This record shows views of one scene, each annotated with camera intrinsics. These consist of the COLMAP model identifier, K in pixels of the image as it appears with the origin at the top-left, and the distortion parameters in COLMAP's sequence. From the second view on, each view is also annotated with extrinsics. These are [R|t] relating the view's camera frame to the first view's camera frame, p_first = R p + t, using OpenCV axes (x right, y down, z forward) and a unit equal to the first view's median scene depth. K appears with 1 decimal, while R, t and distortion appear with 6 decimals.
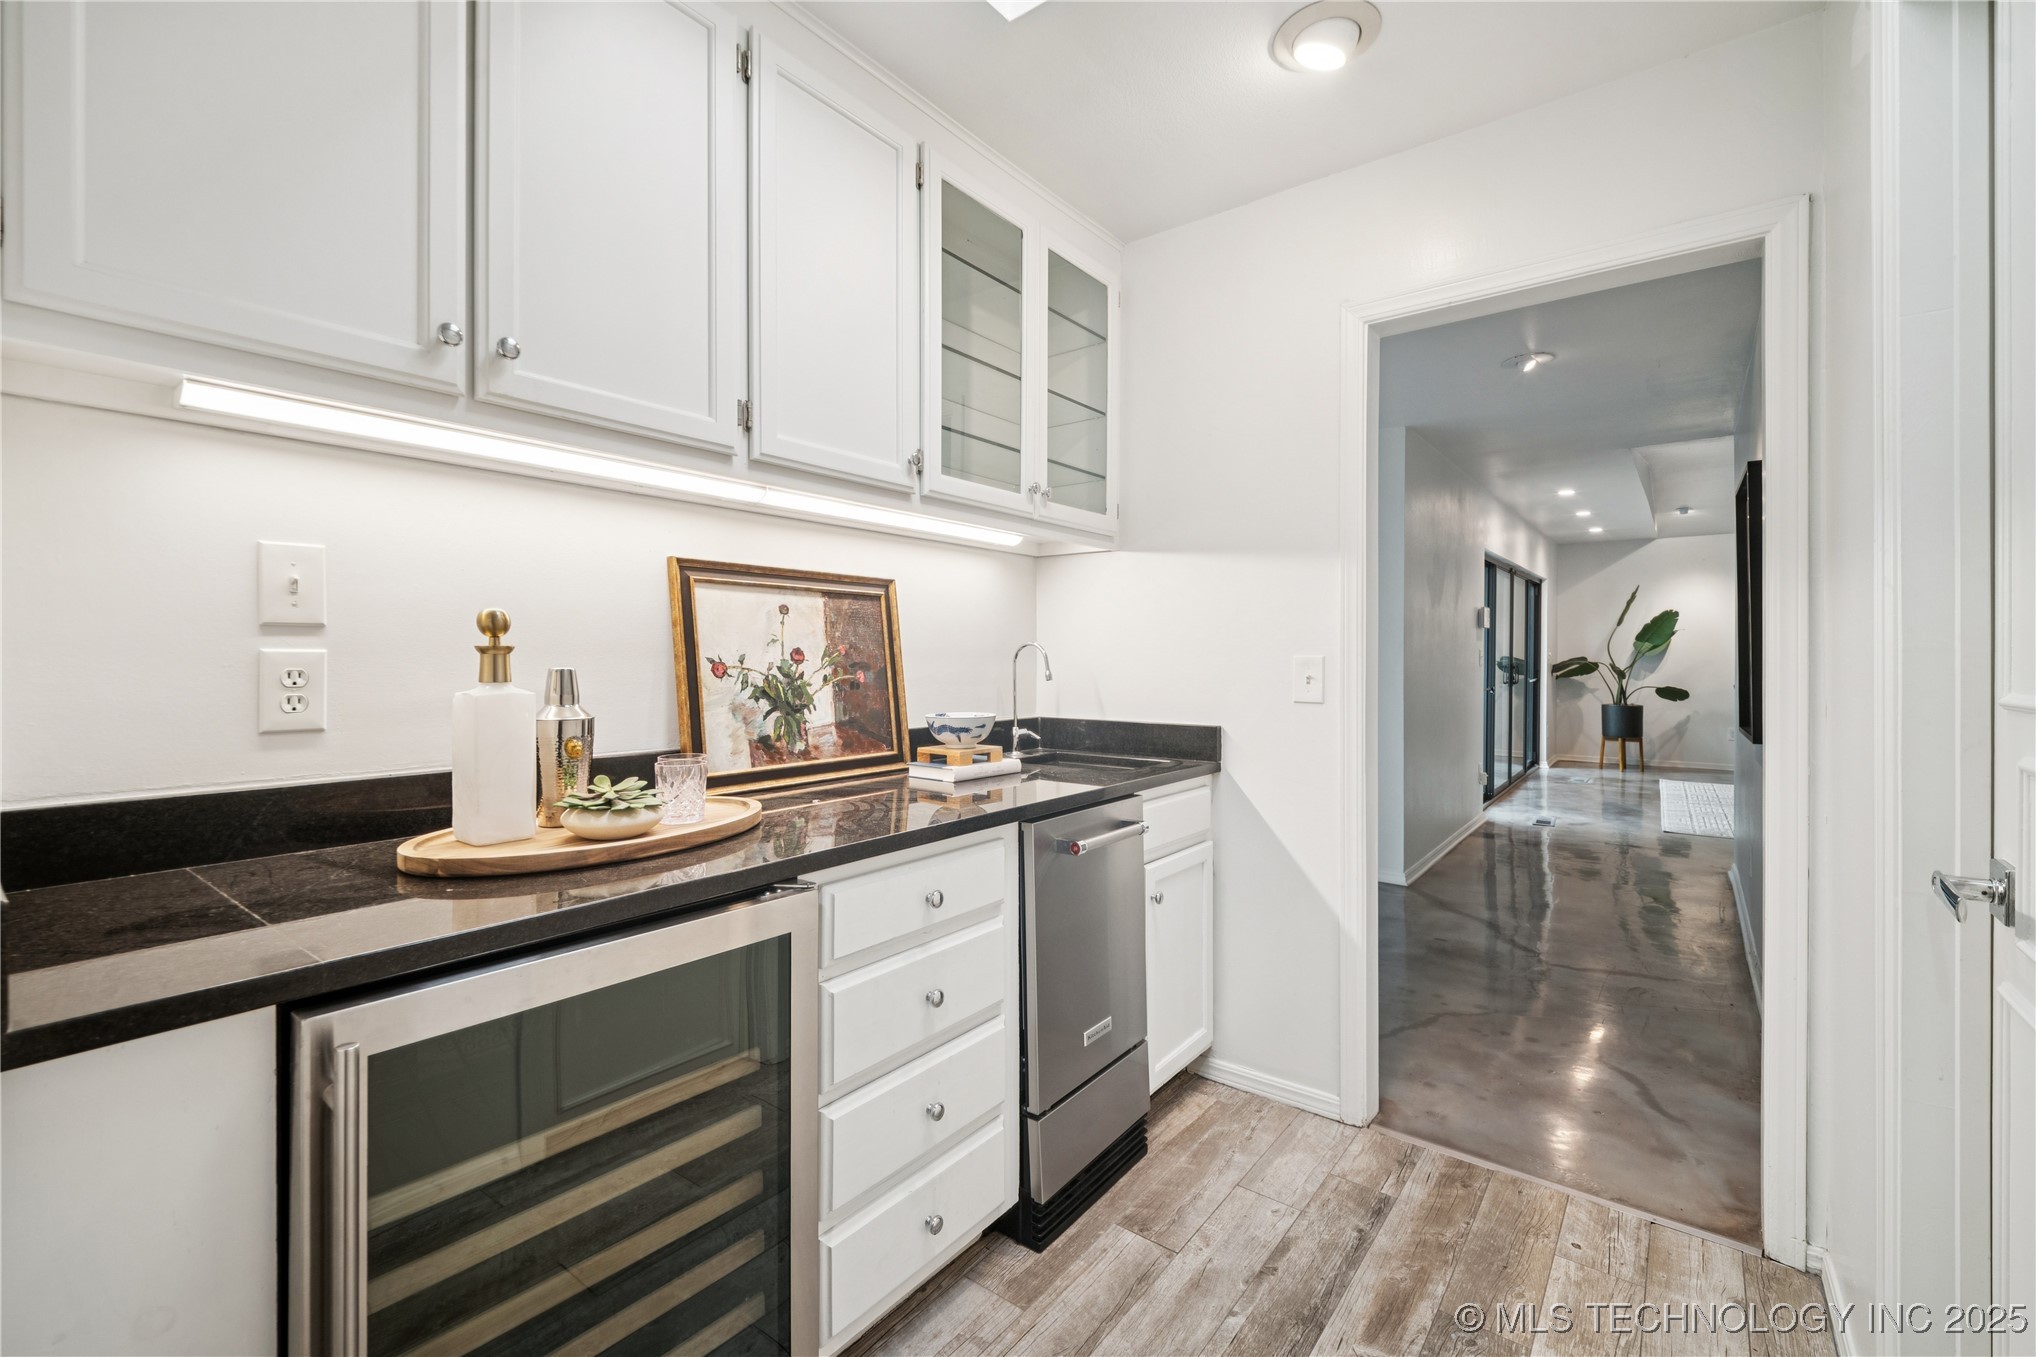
lens RADIAL K [[839.0, 0, 1015.8], [0, 839.0, 668.0], [0, 0, 1]] dist [0.003976, -0.000060]
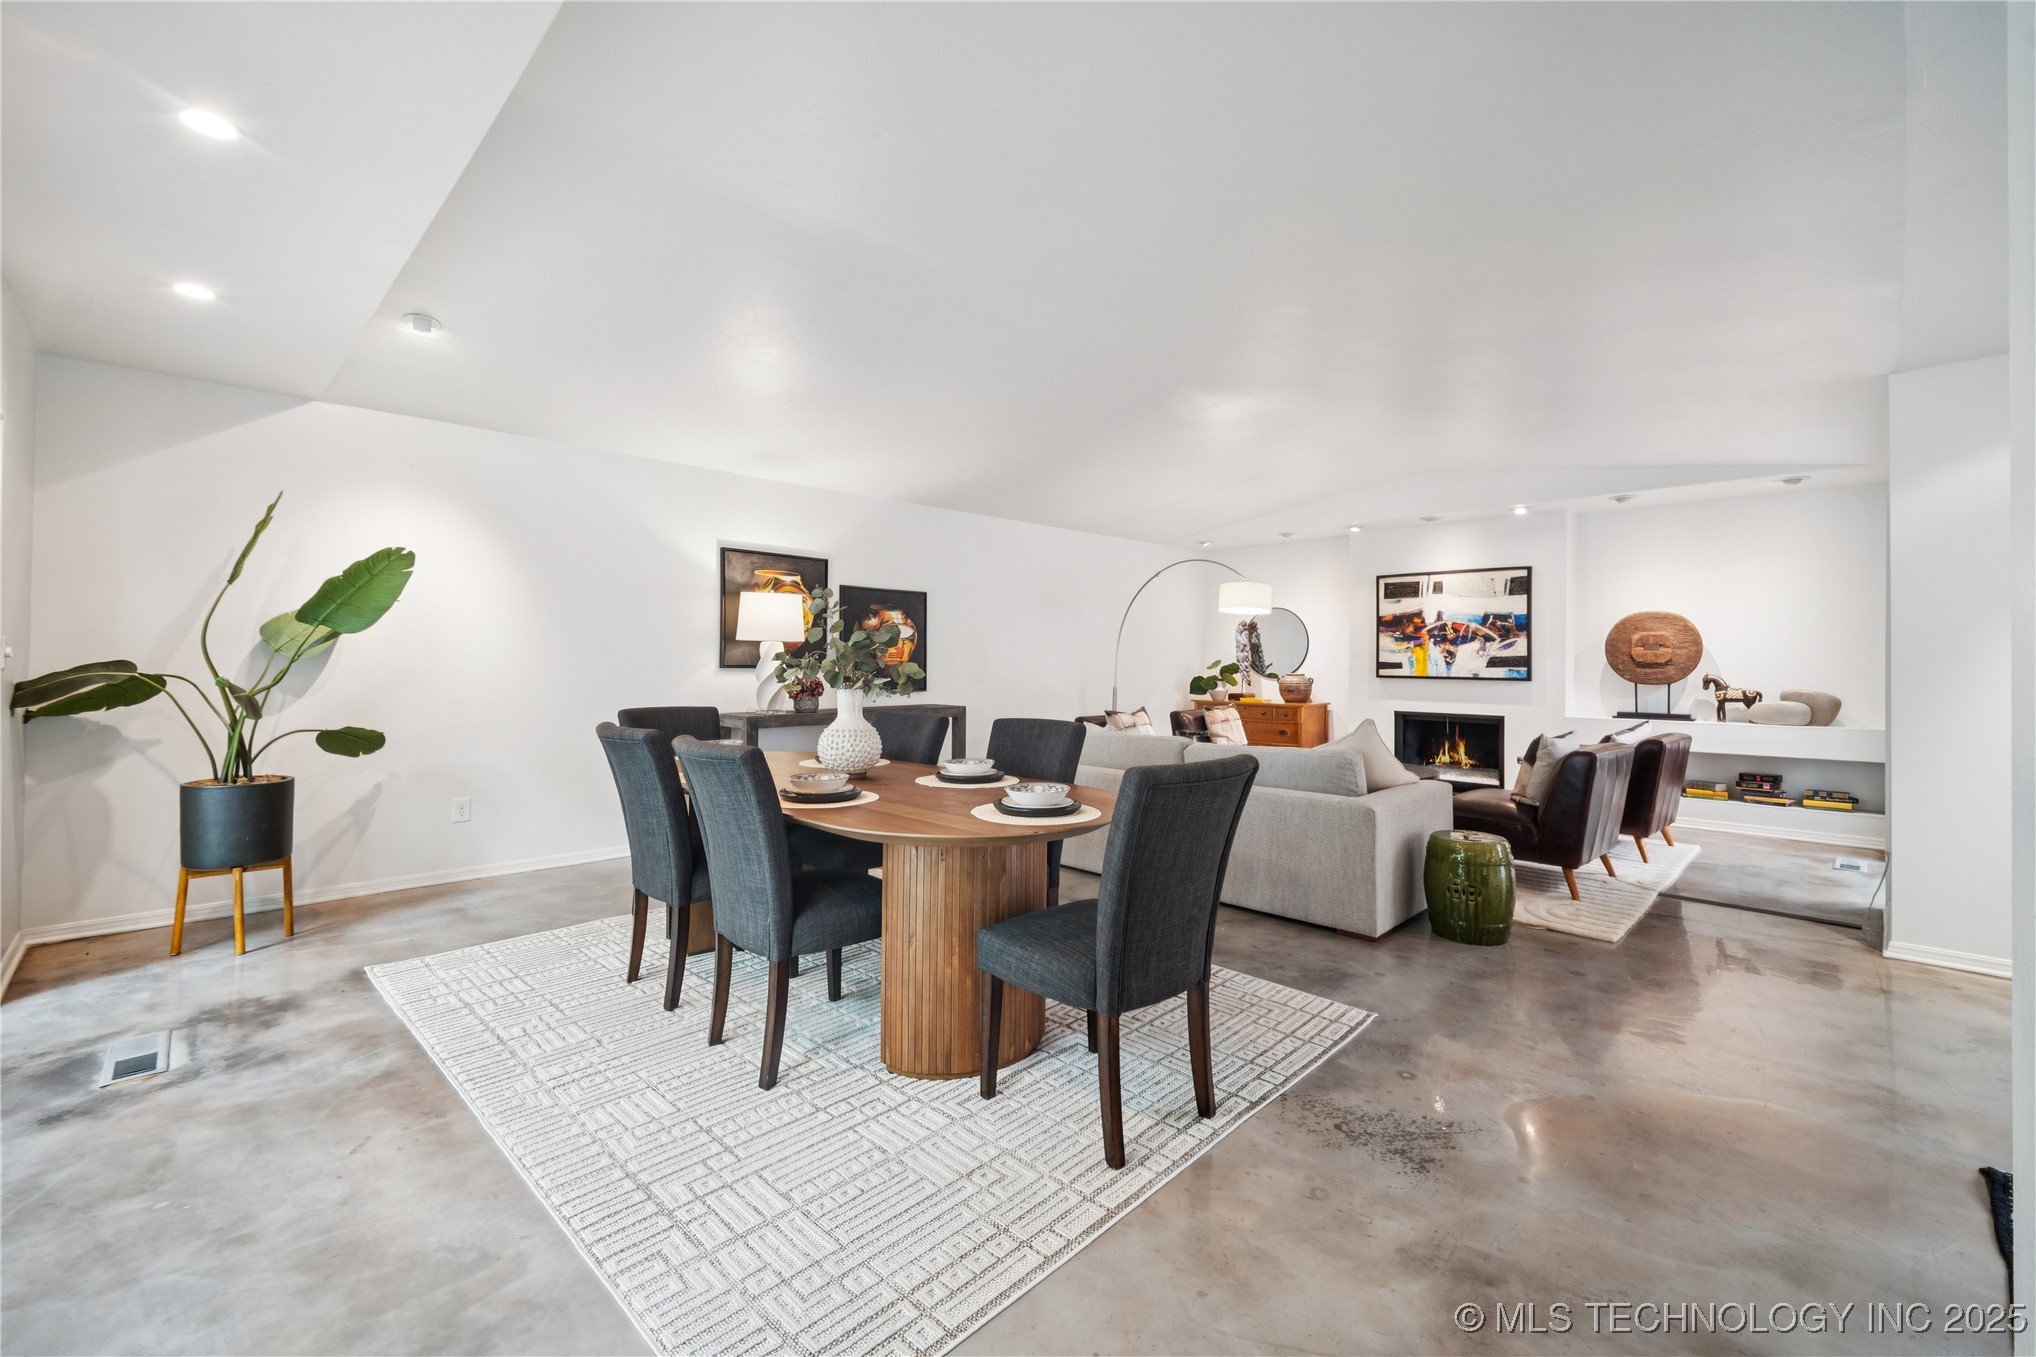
lens RADIAL K [[839.0, 0, 1012.9], [0, 839.0, 666.1], [0, 0, 1]] dist [0.003976, -0.000060]
pose [[0.115623, 0.003032, 0.993289, 0.367214], [0.000219, 0.999995, -0.003078, -0.009333], [-0.993293, 0.000574, 0.115621, 0.589815]]
